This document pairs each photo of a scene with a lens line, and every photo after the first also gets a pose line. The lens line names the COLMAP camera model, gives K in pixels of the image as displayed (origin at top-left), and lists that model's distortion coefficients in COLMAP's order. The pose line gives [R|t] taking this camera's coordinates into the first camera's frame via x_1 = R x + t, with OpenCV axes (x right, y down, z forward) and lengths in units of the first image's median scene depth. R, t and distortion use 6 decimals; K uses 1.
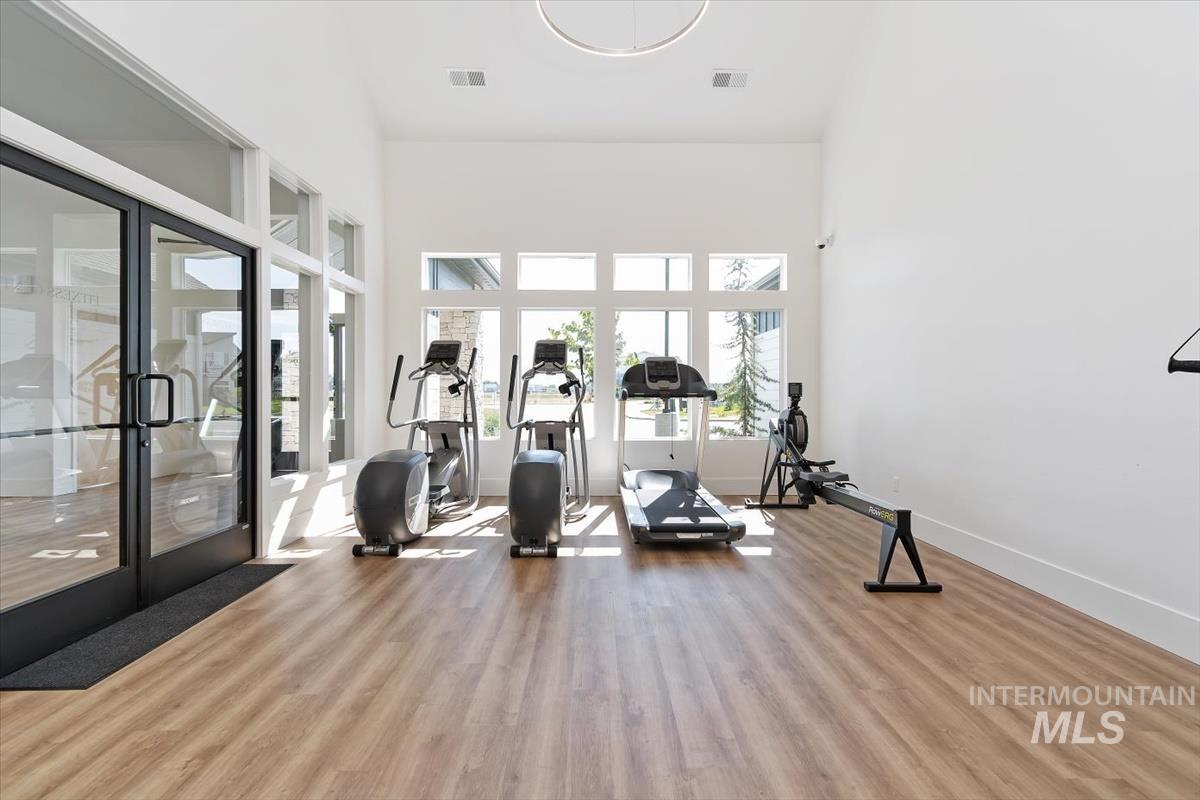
lens RADIAL K [[528.9, 0, 600.0], [0, 528.9, 400.0], [0, 0, 1]] dist [-0.001669, 0.000941]
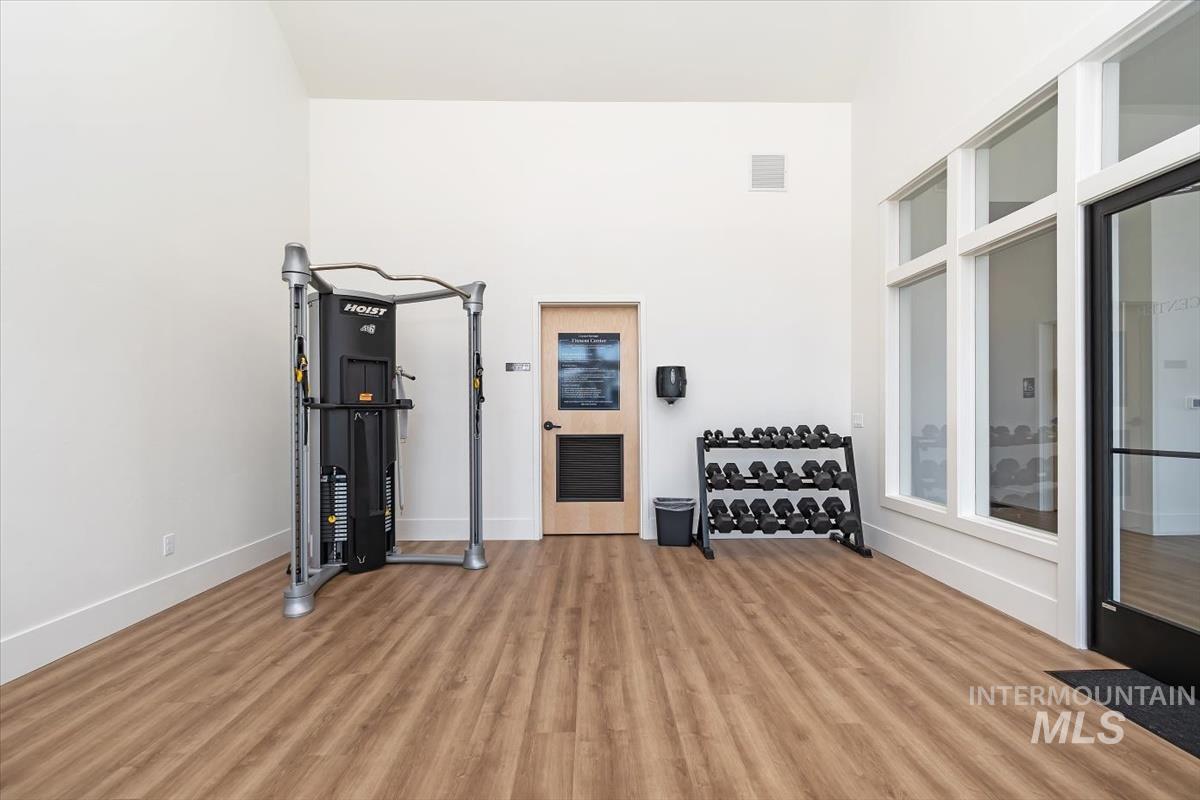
lens RADIAL K [[528.9, 0, 600.0], [0, 528.9, 400.0], [0, 0, 1]] dist [-0.001669, 0.000941]
pose [[-0.999995, 0.001613, -0.002780, -0.006431], [0.001637, 0.999962, -0.008547, -0.034267], [0.002766, -0.008551, -0.999960, 2.163930]]
